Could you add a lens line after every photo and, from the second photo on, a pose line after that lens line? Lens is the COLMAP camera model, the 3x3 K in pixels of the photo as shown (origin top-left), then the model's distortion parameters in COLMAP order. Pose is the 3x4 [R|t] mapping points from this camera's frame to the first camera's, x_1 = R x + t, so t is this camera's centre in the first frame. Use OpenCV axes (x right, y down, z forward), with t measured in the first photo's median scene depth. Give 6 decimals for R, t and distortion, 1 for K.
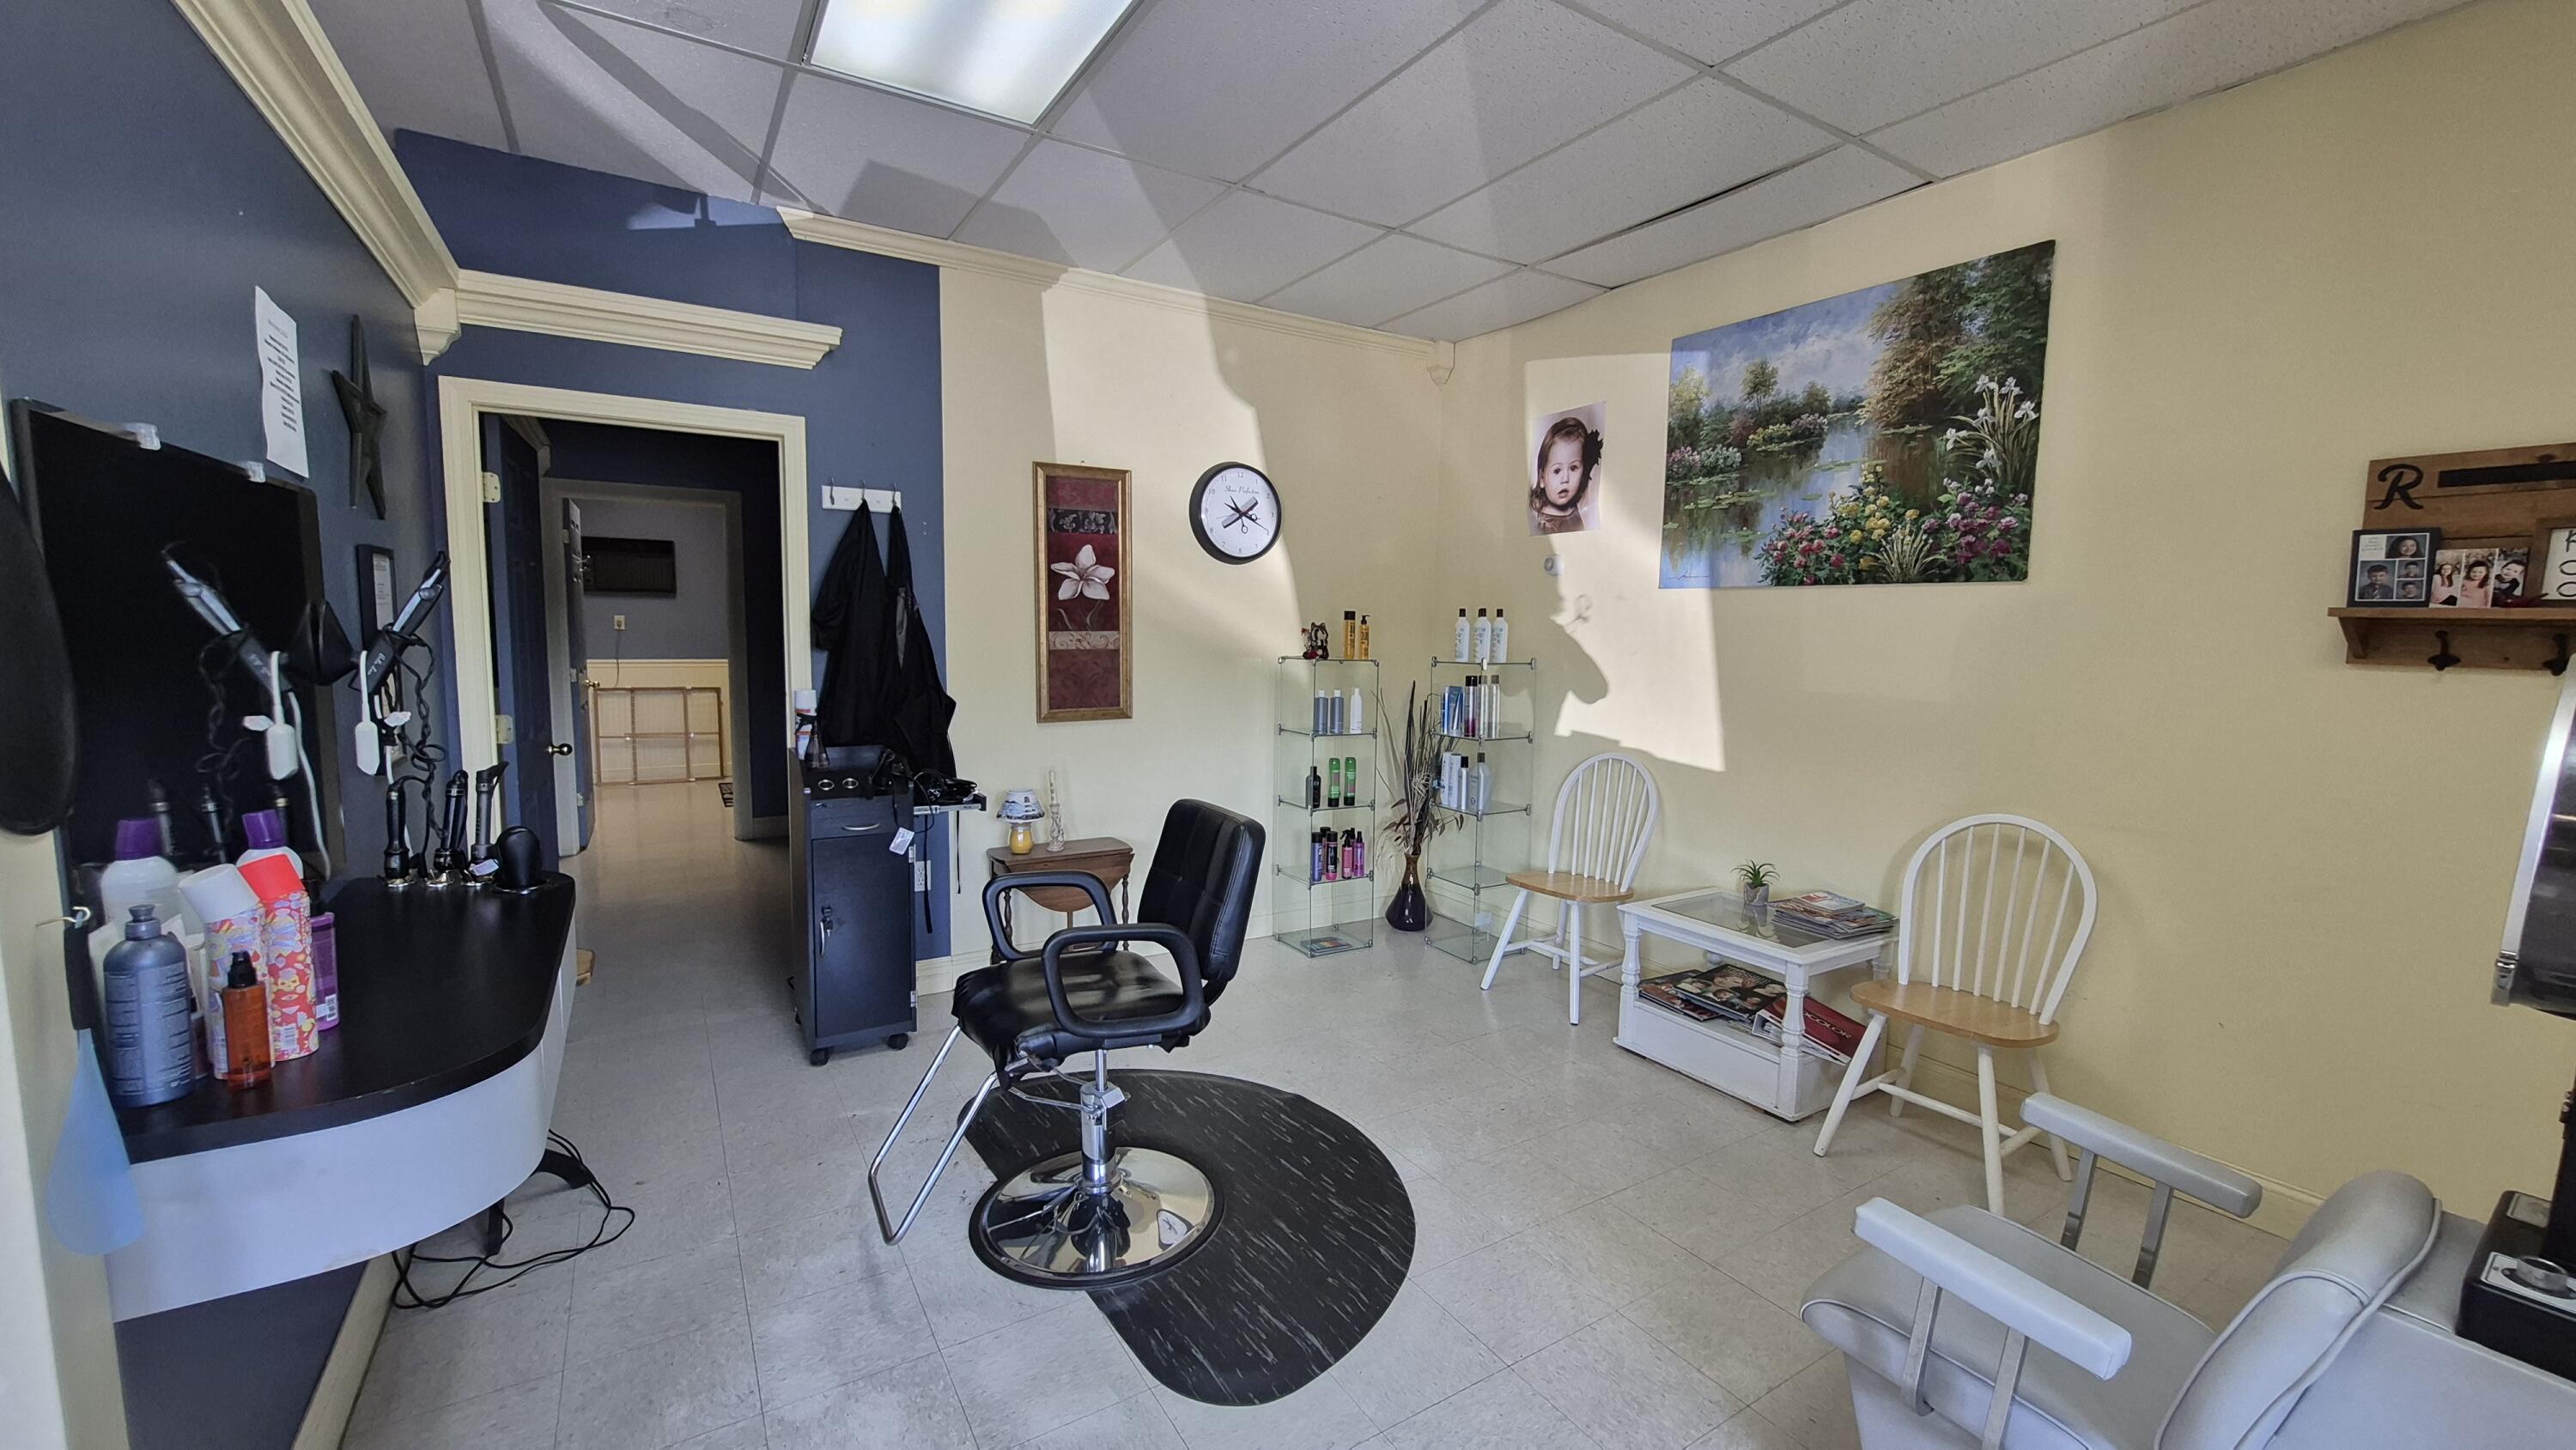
lens RADIAL K [[1014.9, 0, 1291.5], [0, 1014.9, 736.7], [0, 0, 1]] dist [-0.000252, 0.000042]
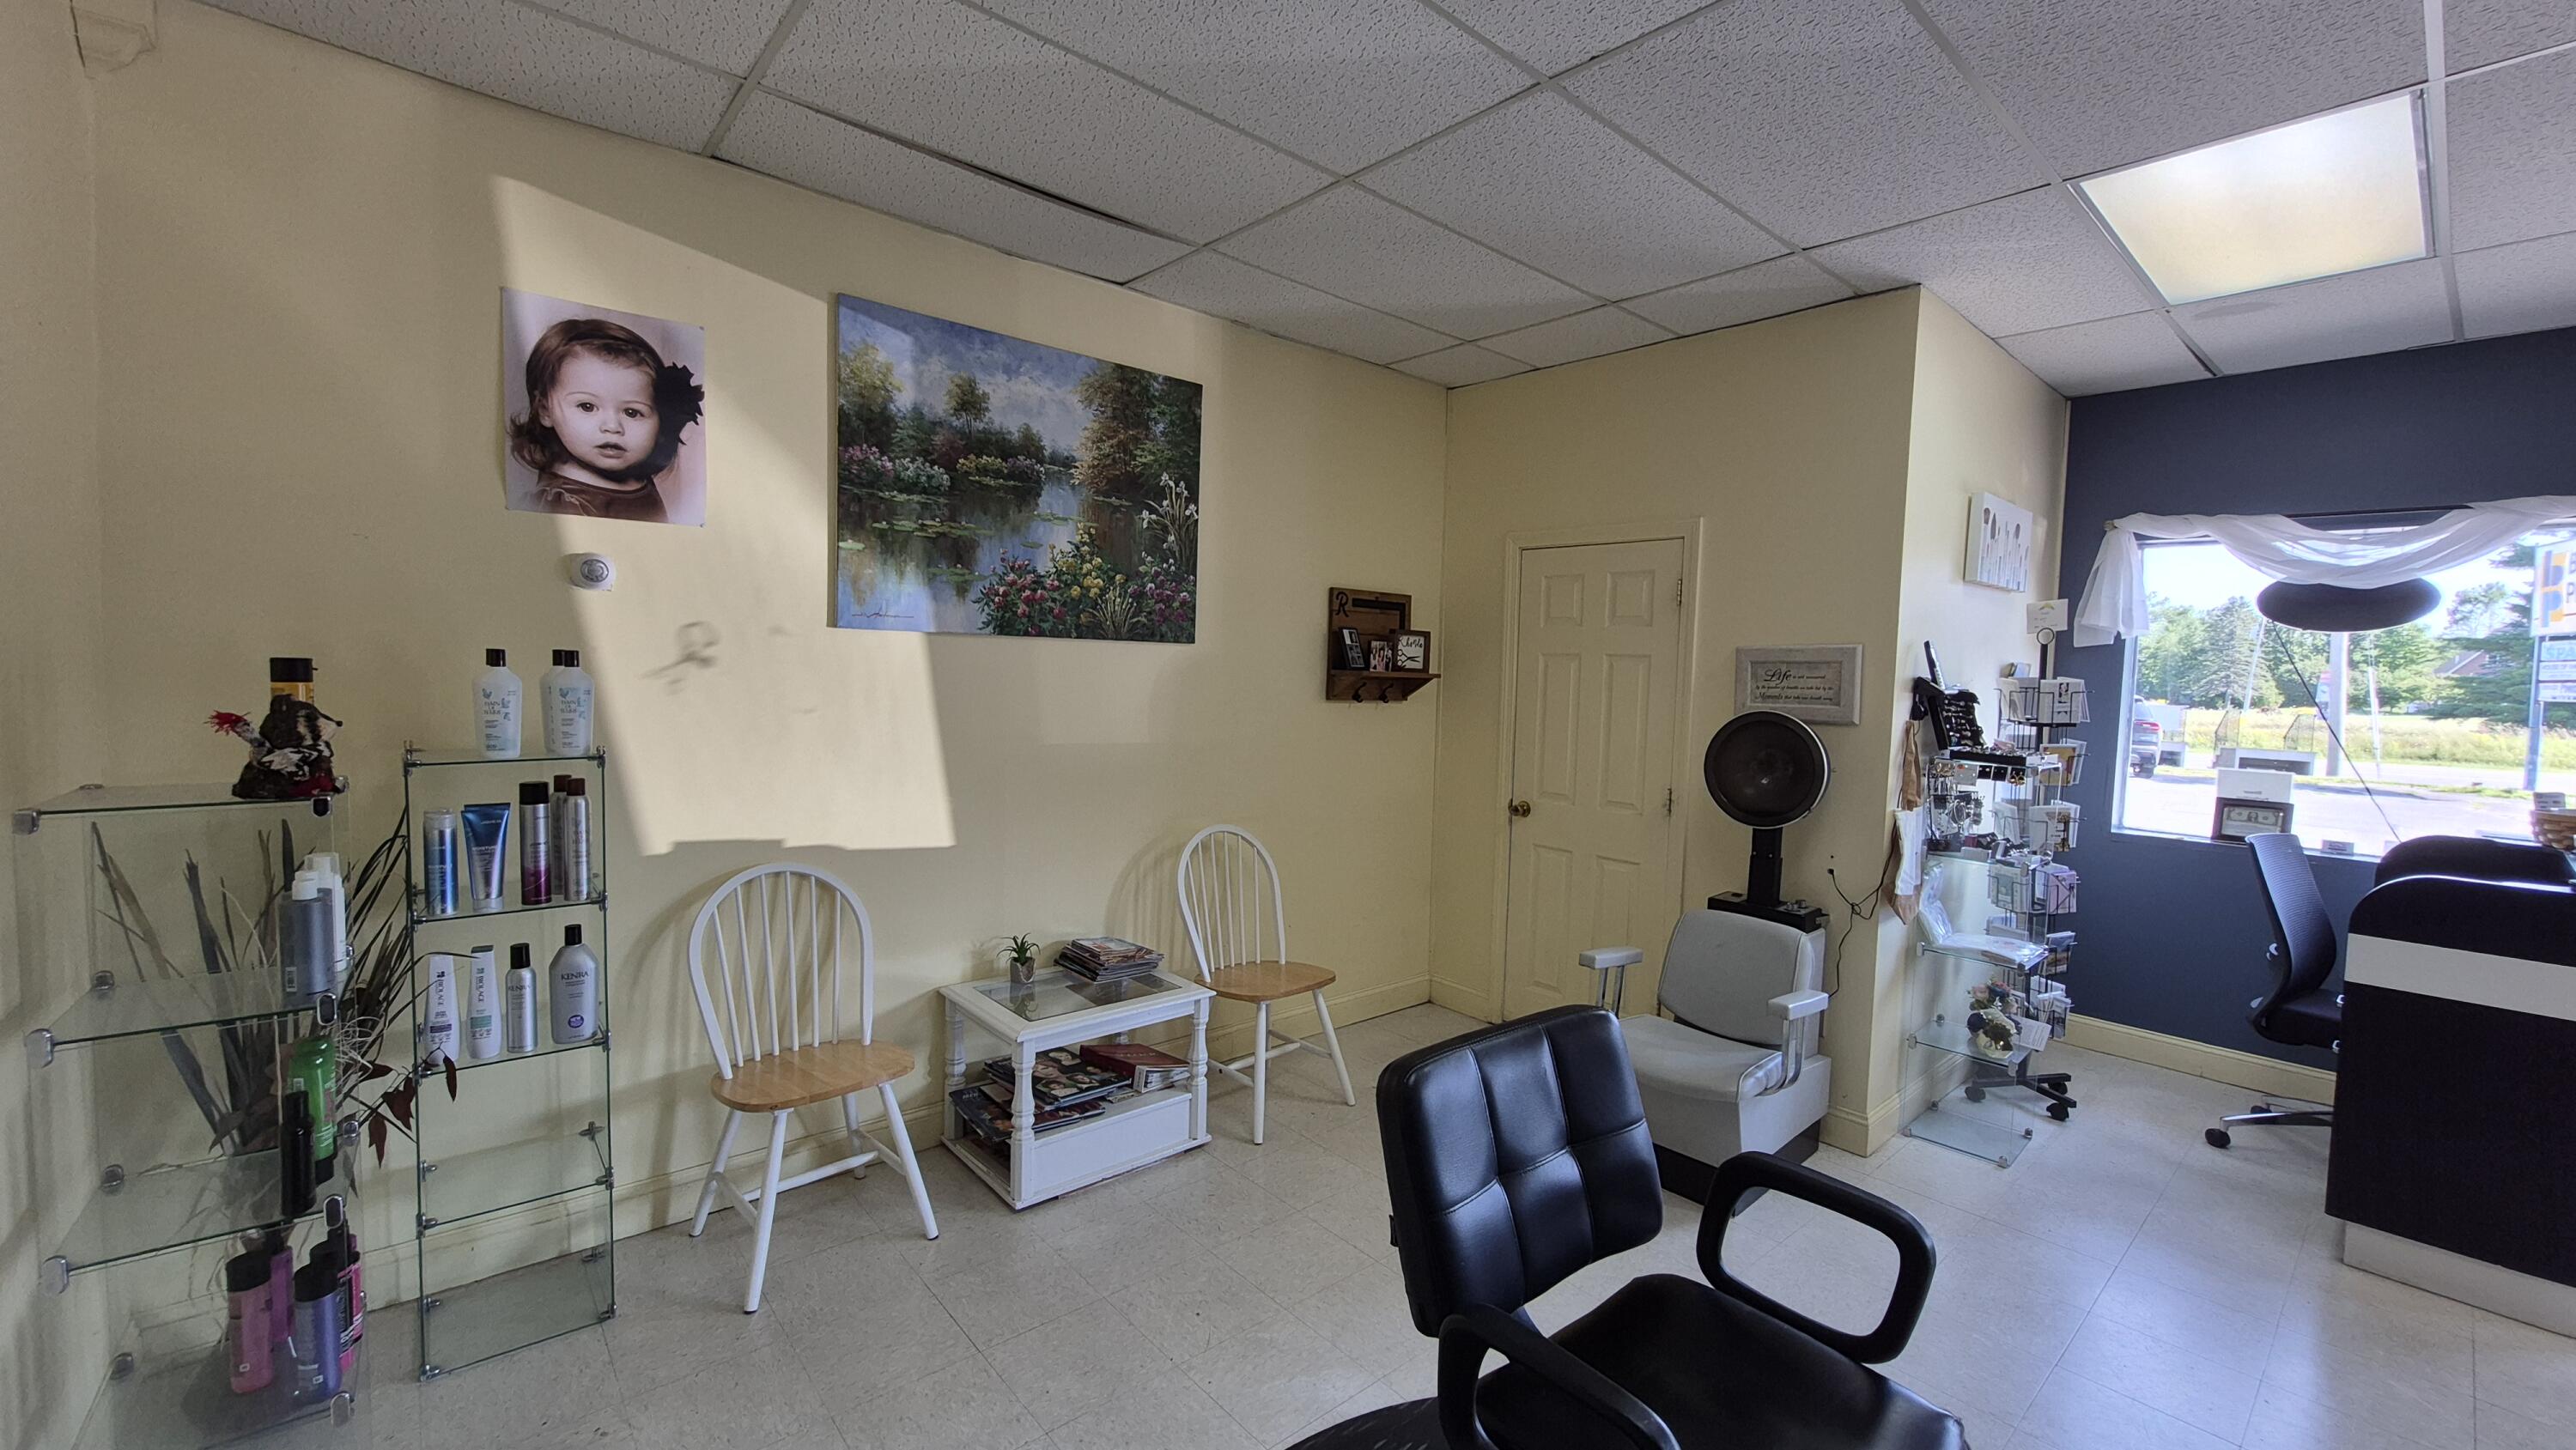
lens RADIAL K [[1014.9, 0, 1280.3], [0, 1014.9, 716.7], [0, 0, 1]] dist [-0.000252, 0.000042]
pose [[-0.149271, -0.084864, 0.985148, -0.495302], [0.069419, 0.992952, 0.096054, -0.154067], [-0.986356, 0.082727, -0.142328, 0.940797]]
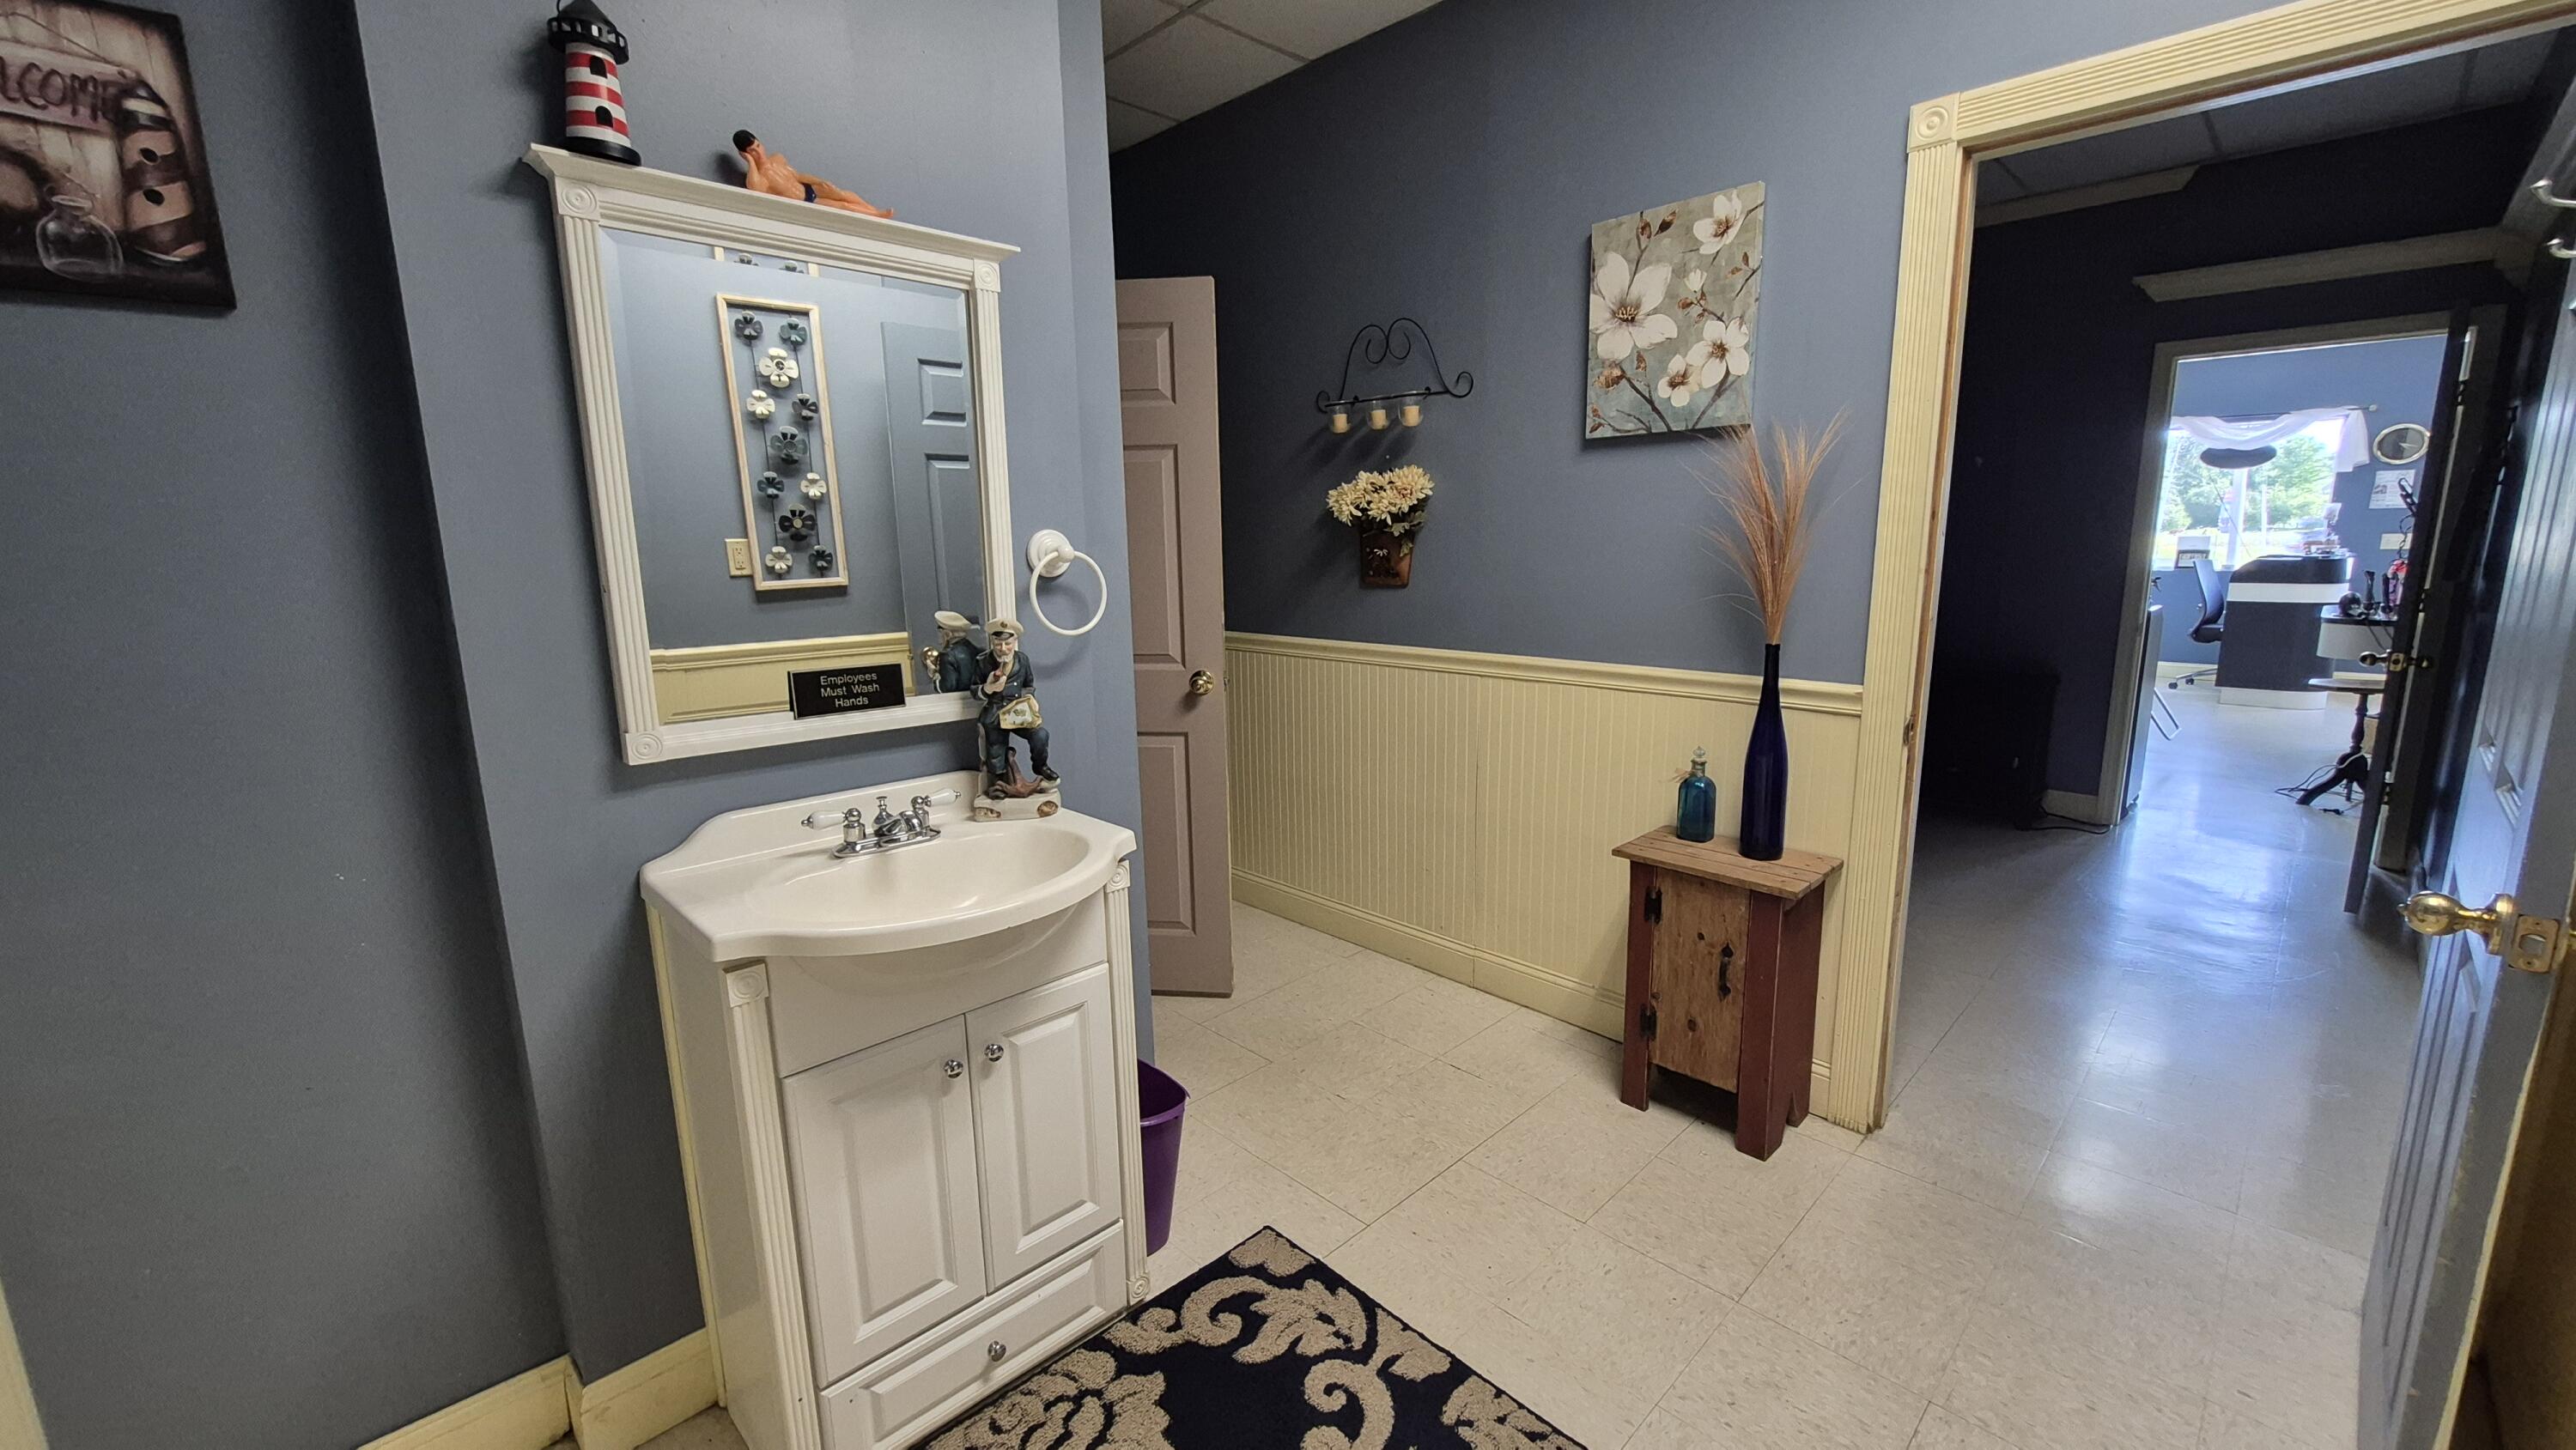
lens RADIAL K [[1014.9, 0, 1302.6], [0, 1014.9, 727.2], [0, 0, 1]] dist [-0.000252, 0.000042]
pose [[-0.221729, -0.202112, 0.953932, -1.192585], [0.118395, 0.965466, 0.232075, -0.248535], [-0.967894, 0.164398, -0.190143, 1.908170]]
